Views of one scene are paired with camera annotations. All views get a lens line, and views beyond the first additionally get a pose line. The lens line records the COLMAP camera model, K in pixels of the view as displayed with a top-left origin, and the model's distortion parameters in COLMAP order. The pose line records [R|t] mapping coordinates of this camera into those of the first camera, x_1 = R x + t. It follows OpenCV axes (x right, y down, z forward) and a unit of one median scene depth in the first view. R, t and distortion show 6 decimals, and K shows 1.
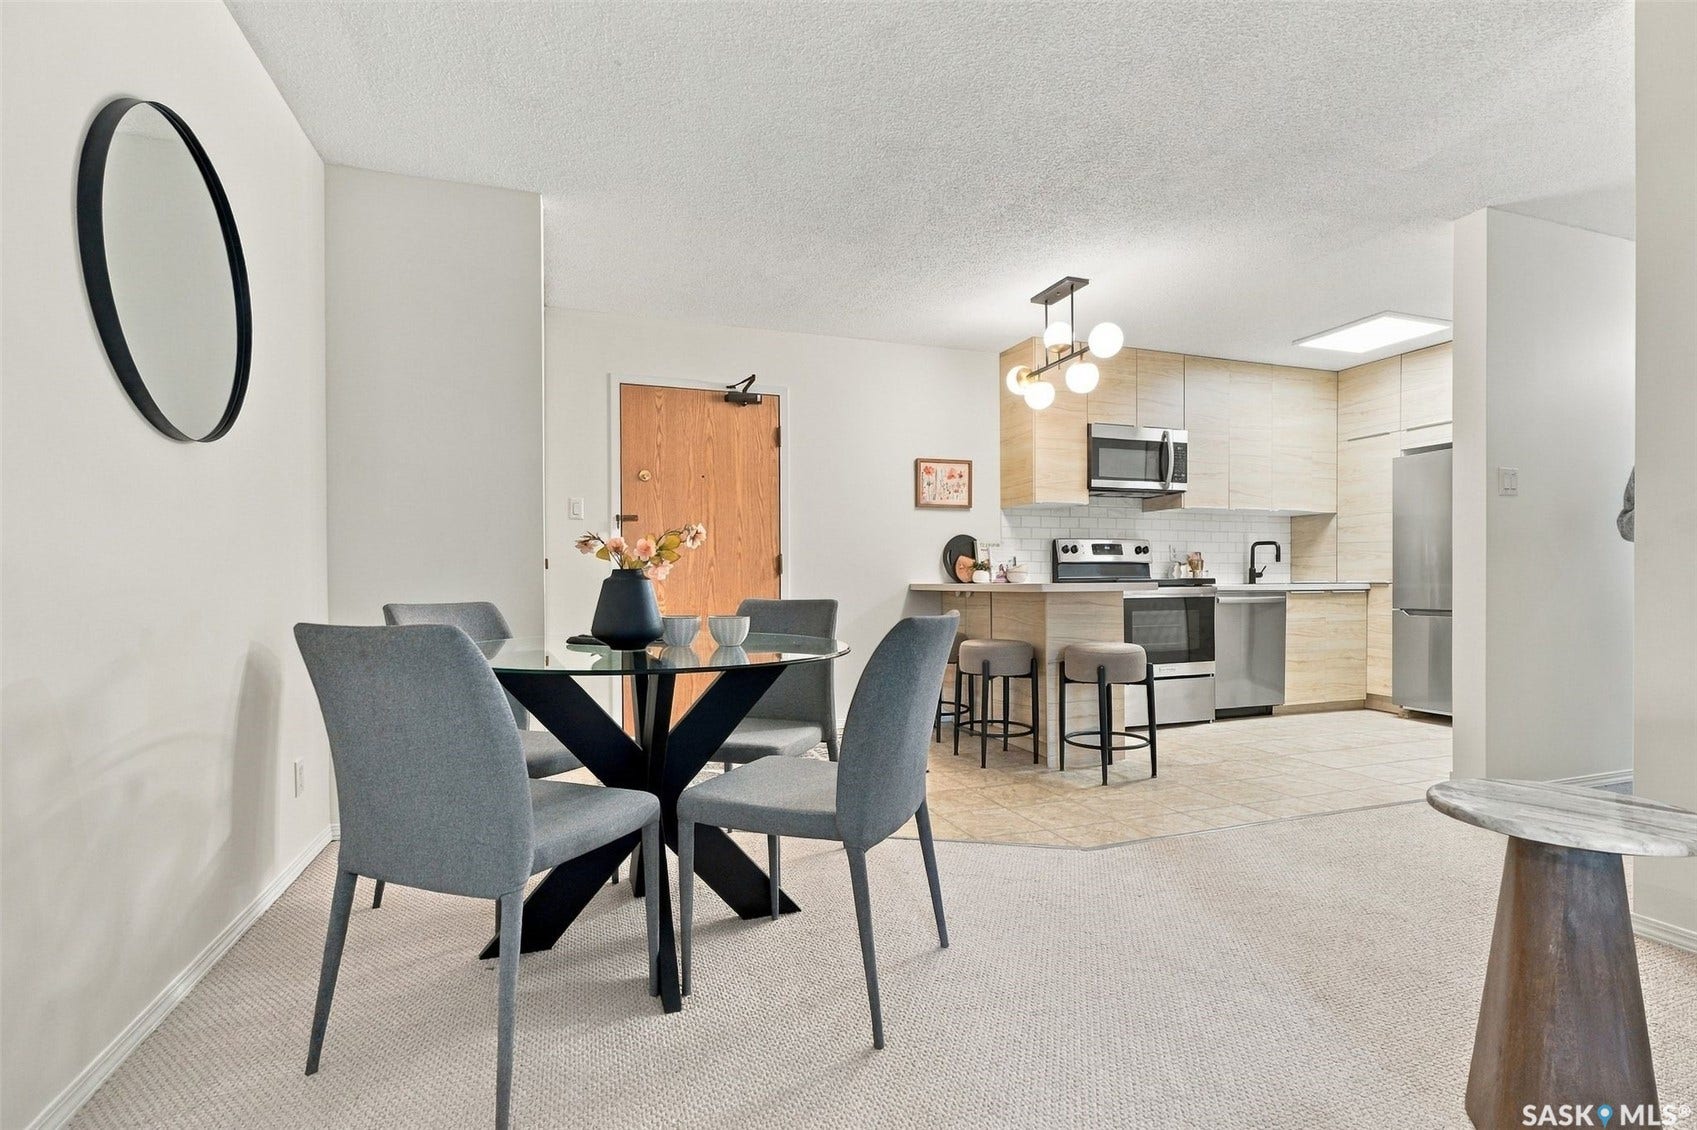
lens RADIAL K [[788.0, 0, 852.5], [0, 788.0, 589.1], [0, 0, 1]] dist [0.003033, 0.000707]
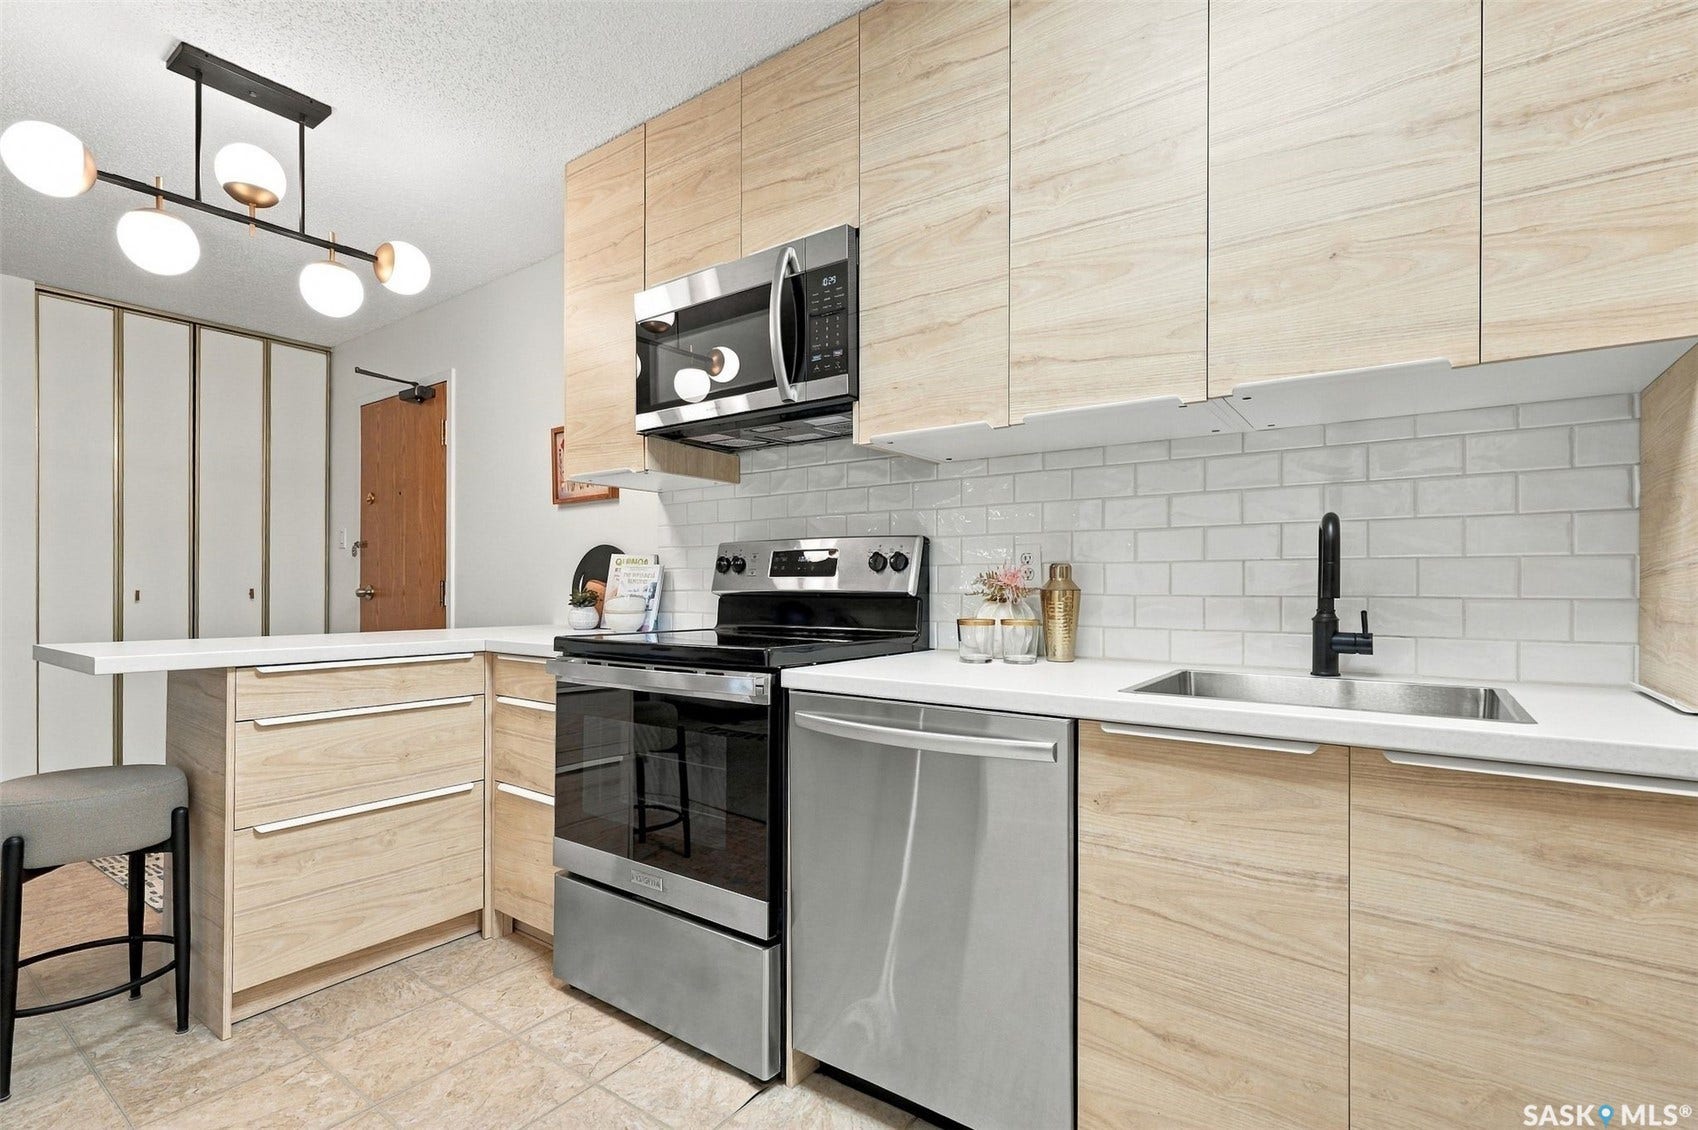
lens RADIAL K [[776.6, 0, 851.4], [0, 776.6, 585.2], [0, 0, 1]] dist [-0.000920, 0.000647]
pose [[0.575747, 0.003992, -0.817618, 0.724563], [-0.014266, 0.999885, -0.005164, -0.038748], [0.817503, 0.014637, 0.575738, 0.821347]]
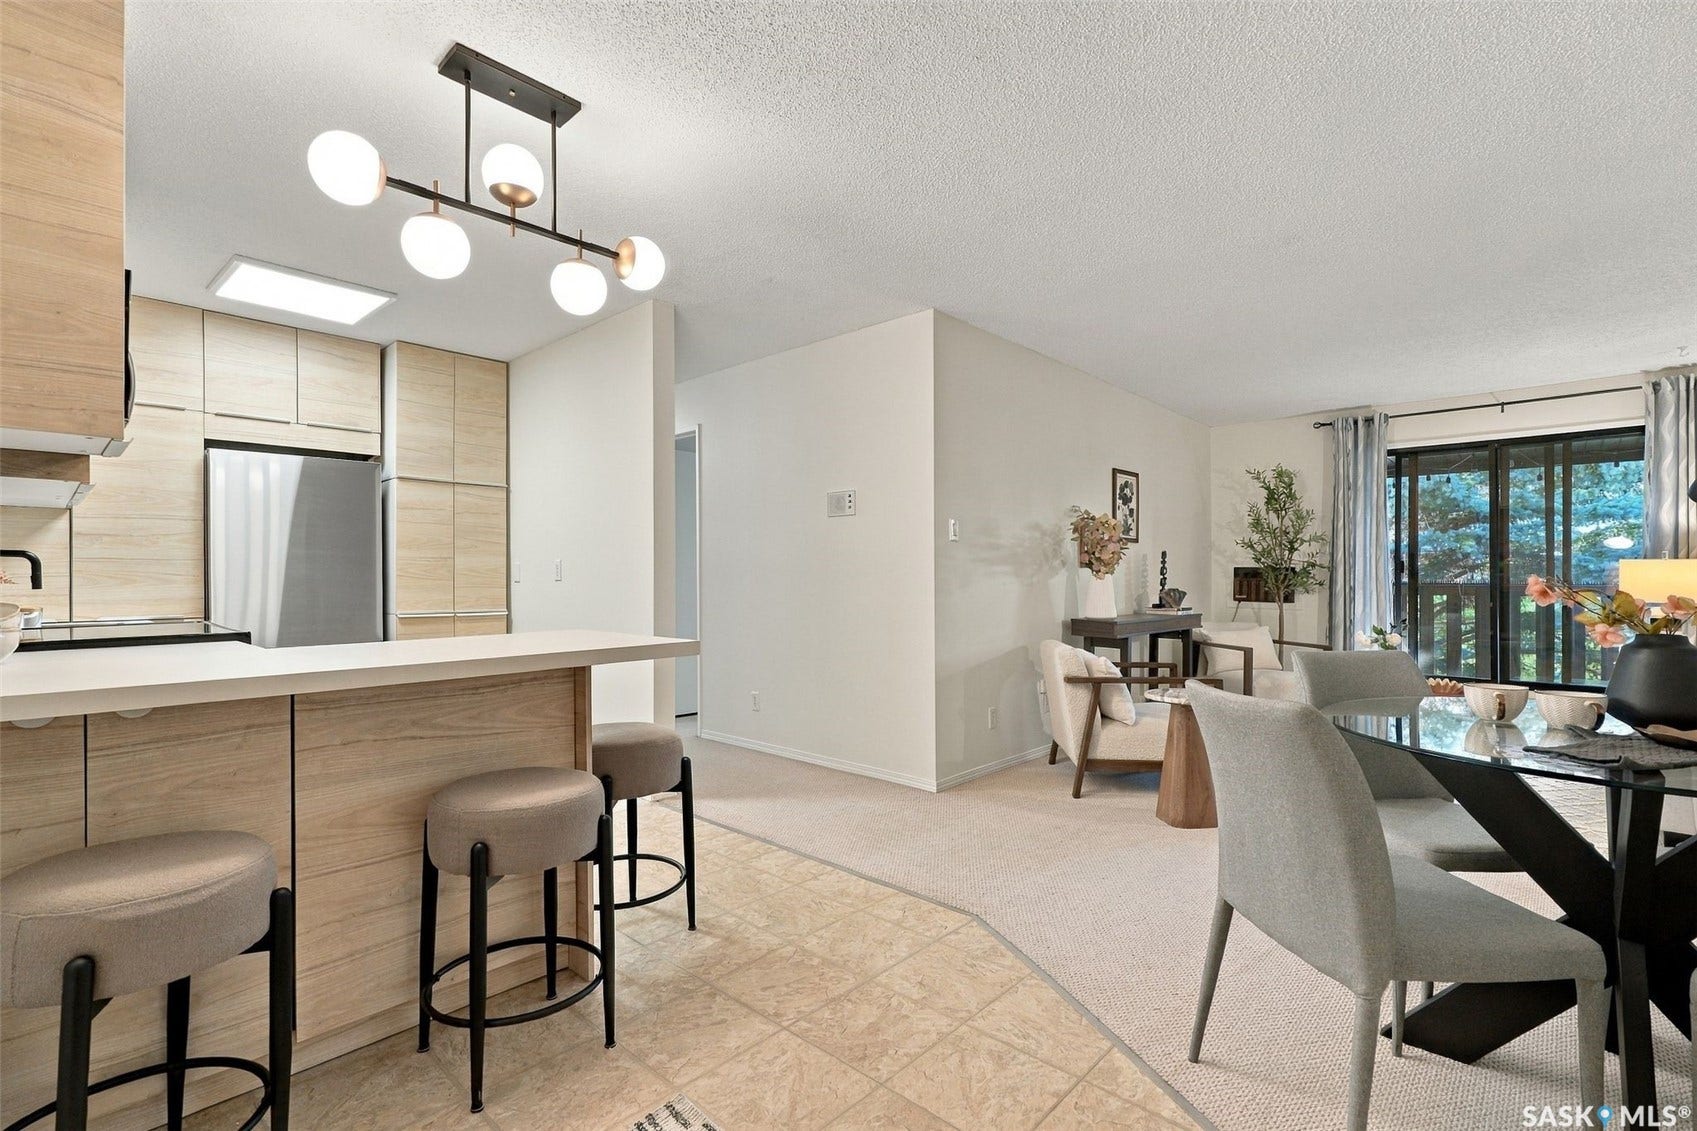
lens RADIAL K [[776.2, 0, 859.3], [0, 776.2, 570.4], [0, 0, 1]] dist [-0.000920, 0.000647]
pose [[-0.474094, 0.014274, 0.880358, -0.239364], [0.015854, 0.999845, -0.007673, -0.037652], [-0.880331, 0.010320, -0.474247, 0.830860]]
